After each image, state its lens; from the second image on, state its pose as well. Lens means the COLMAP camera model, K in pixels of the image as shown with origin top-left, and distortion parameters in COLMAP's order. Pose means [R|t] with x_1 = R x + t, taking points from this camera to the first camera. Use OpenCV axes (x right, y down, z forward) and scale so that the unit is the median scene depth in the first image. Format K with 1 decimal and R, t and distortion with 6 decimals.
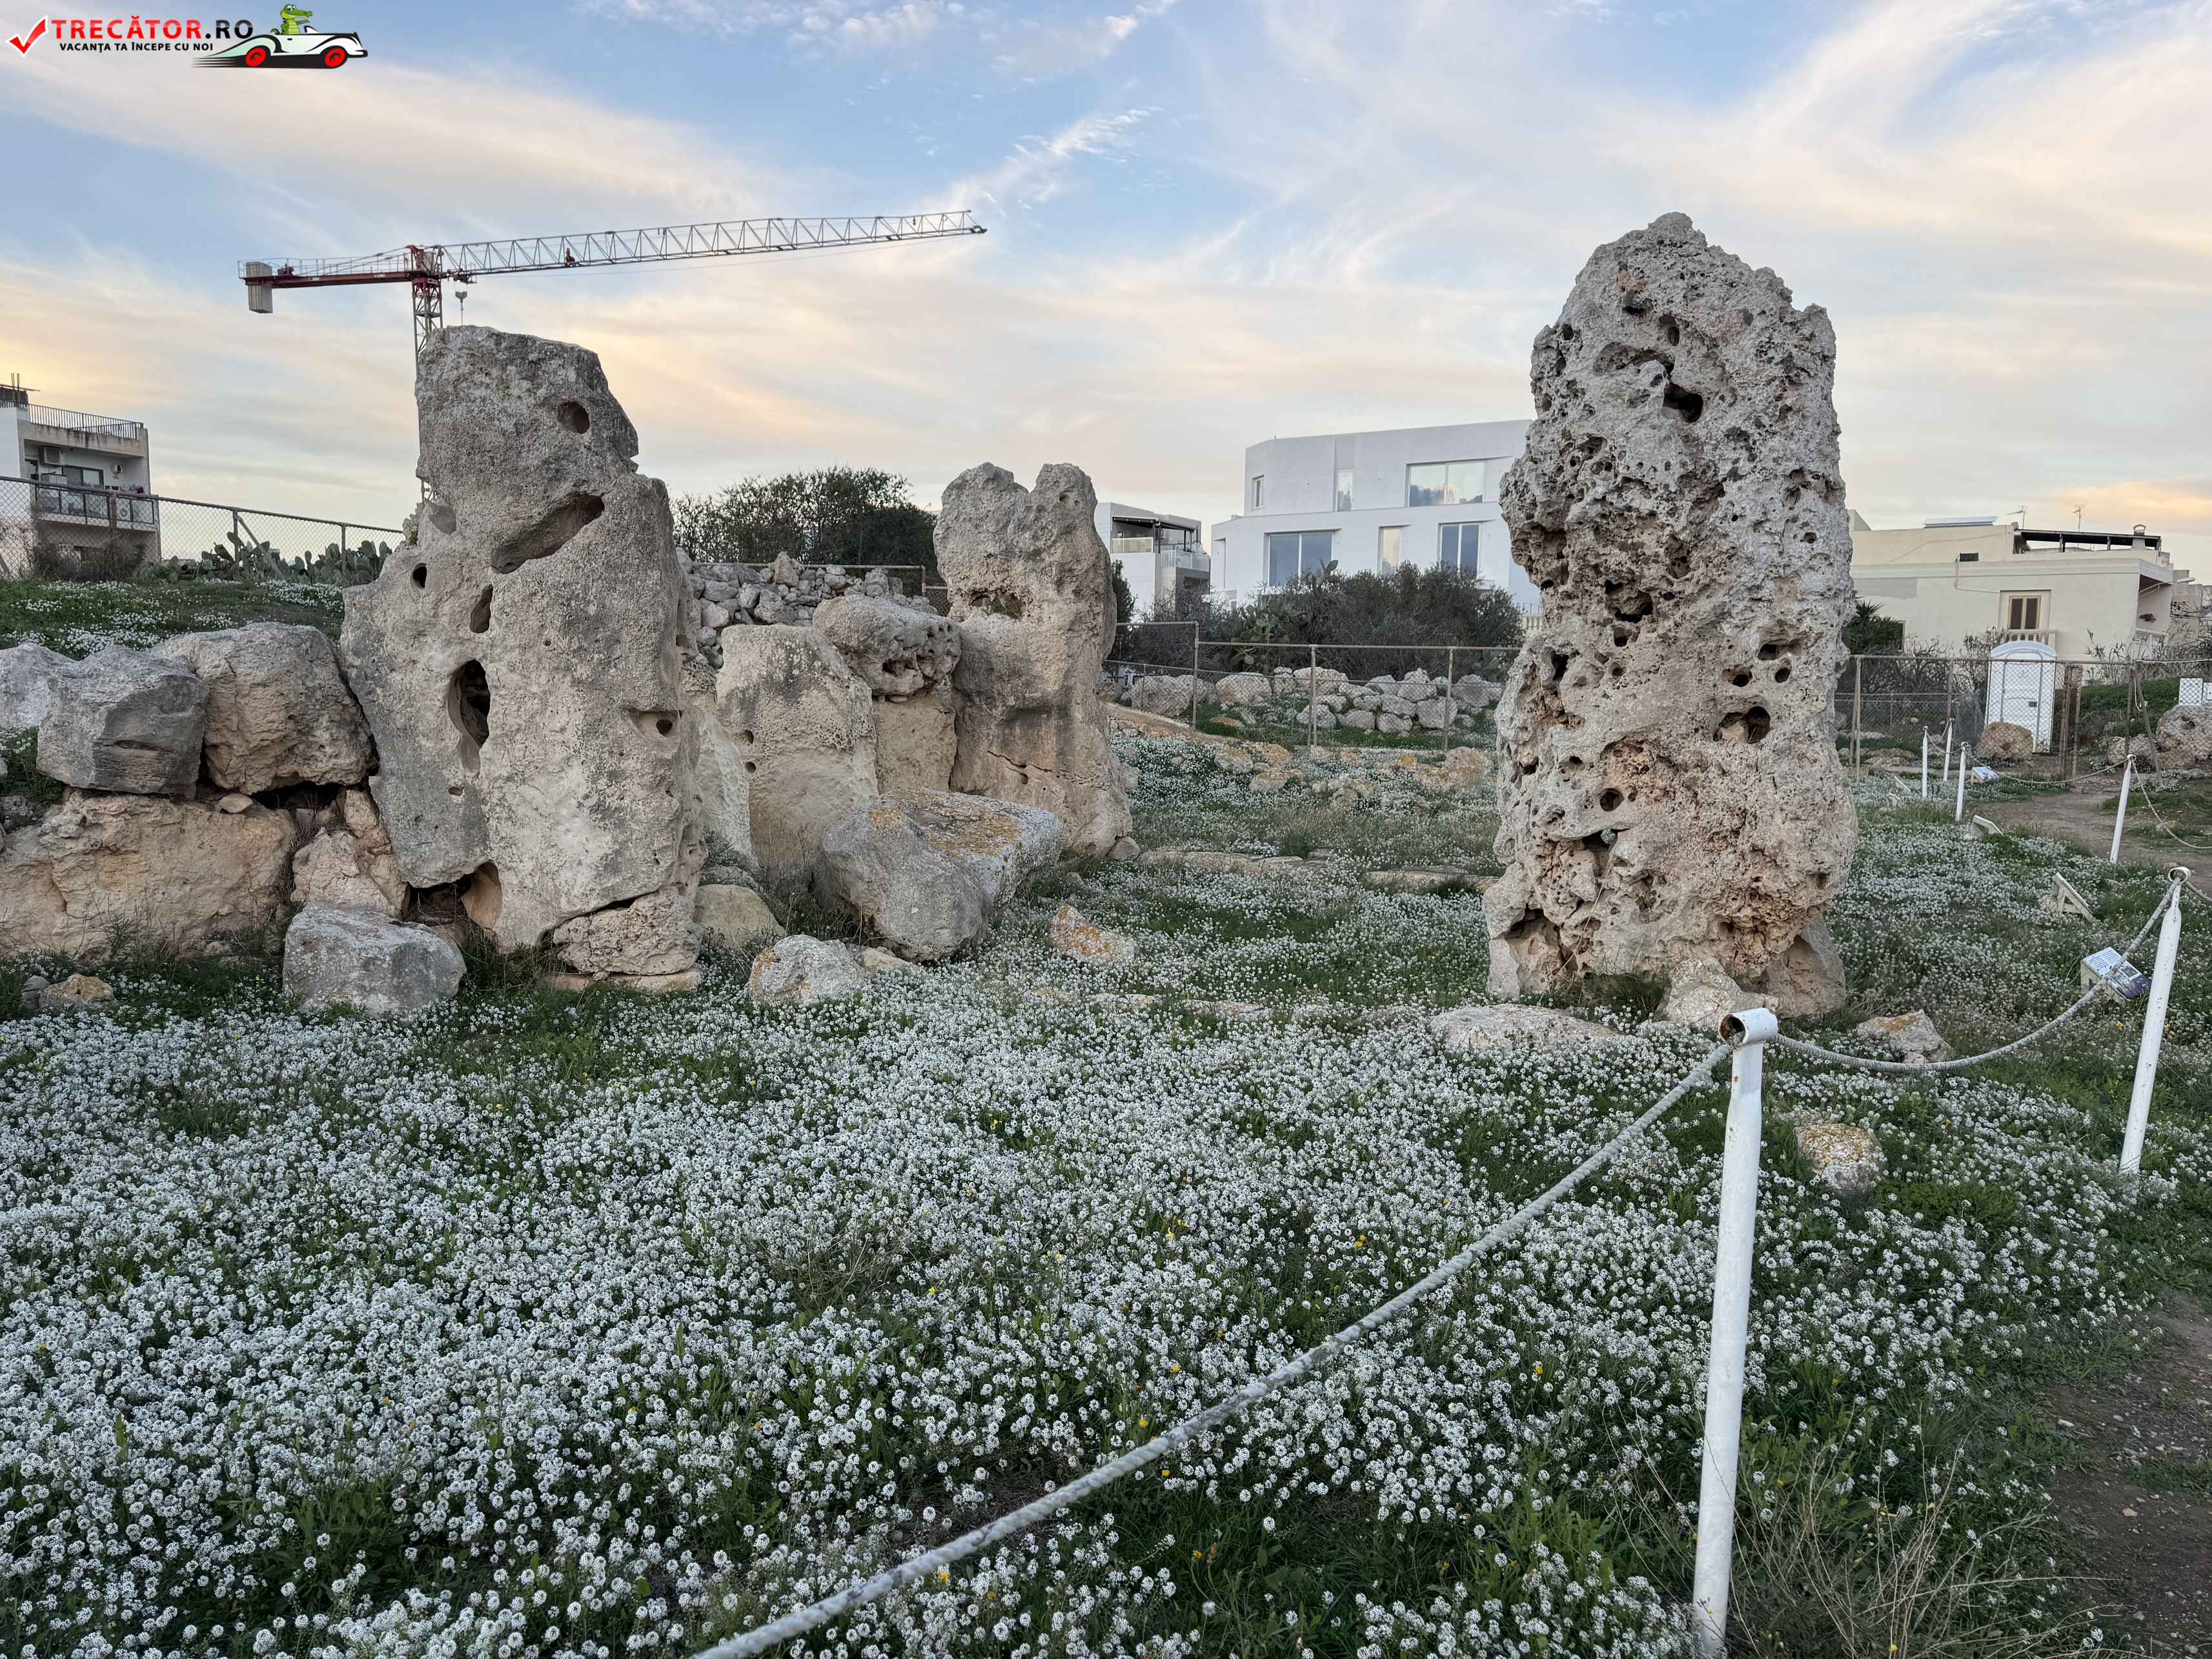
lens RADIAL K [[1548.9, 0, 1085.1], [0, 1548.9, 832.9], [0, 0, 1]] dist [0.158242, -0.301206]
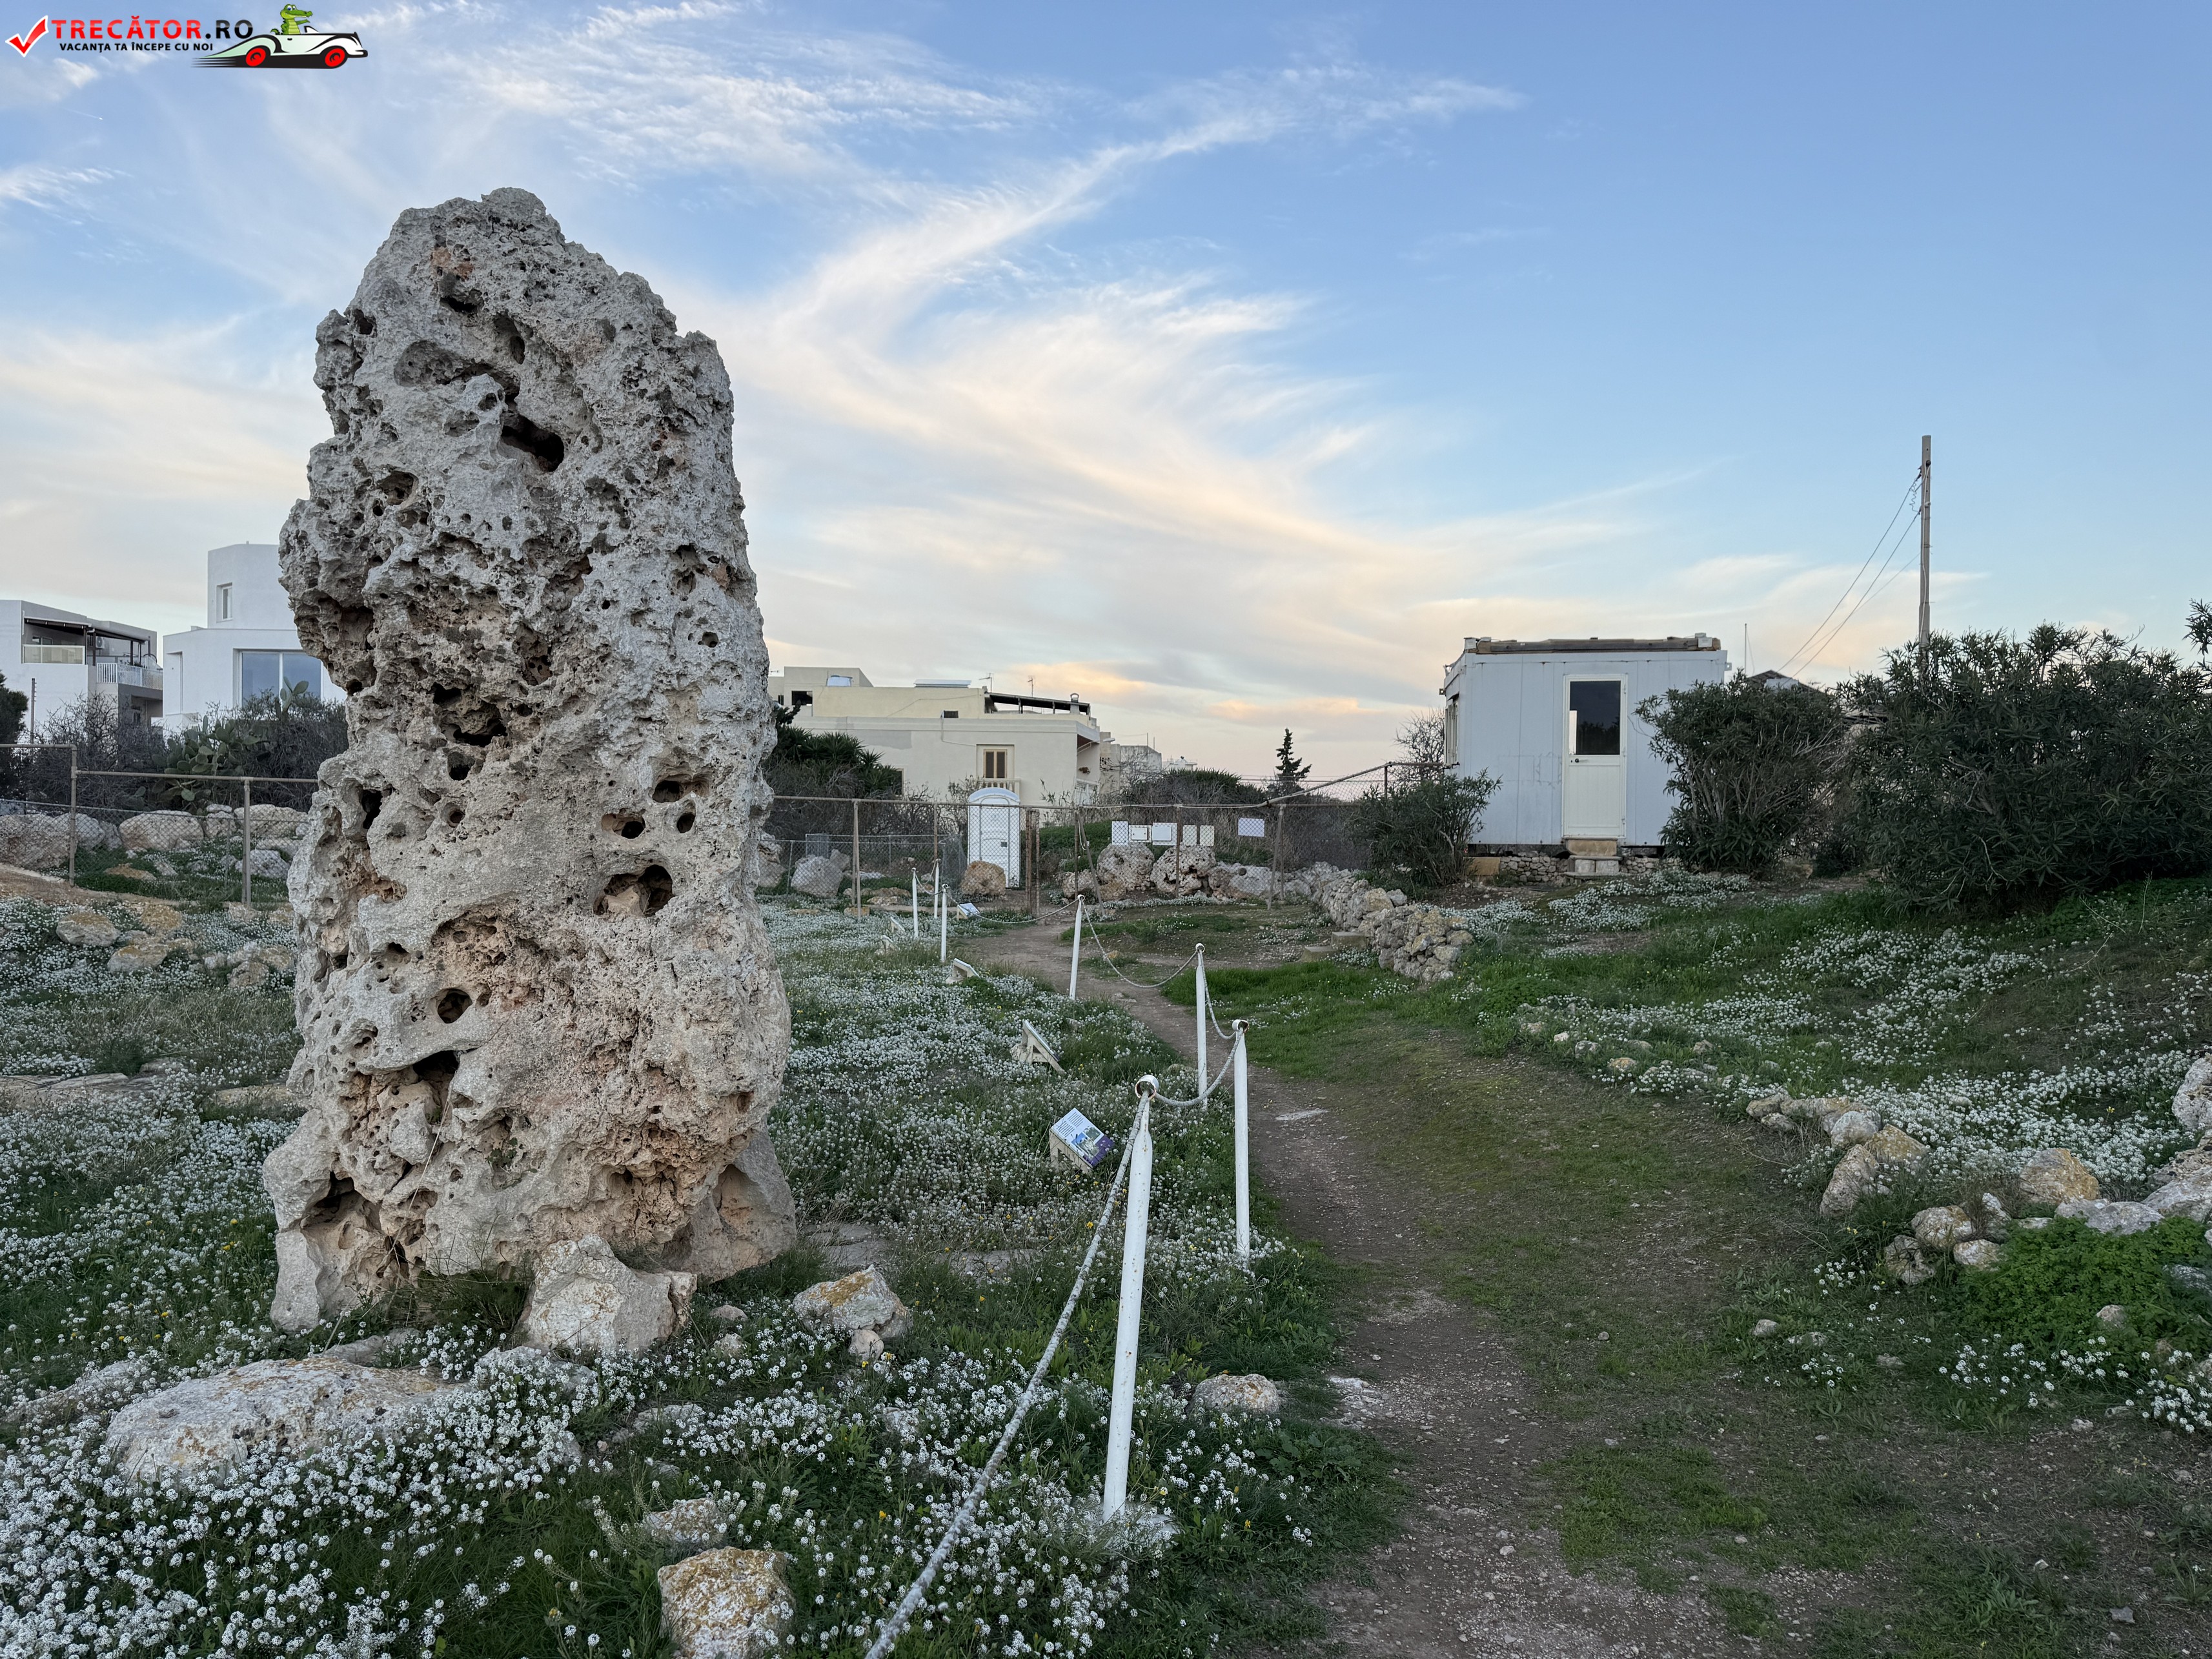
lens RADIAL K [[1537.6, 0, 1098.6], [0, 1537.6, 833.0], [0, 0, 1]] dist [0.119753, -0.187467]
pose [[0.826545, -0.005920, 0.562839, 0.180134], [0.055757, 0.995888, -0.071406, -0.030277], [-0.560102, 0.090402, 0.823476, 0.275512]]
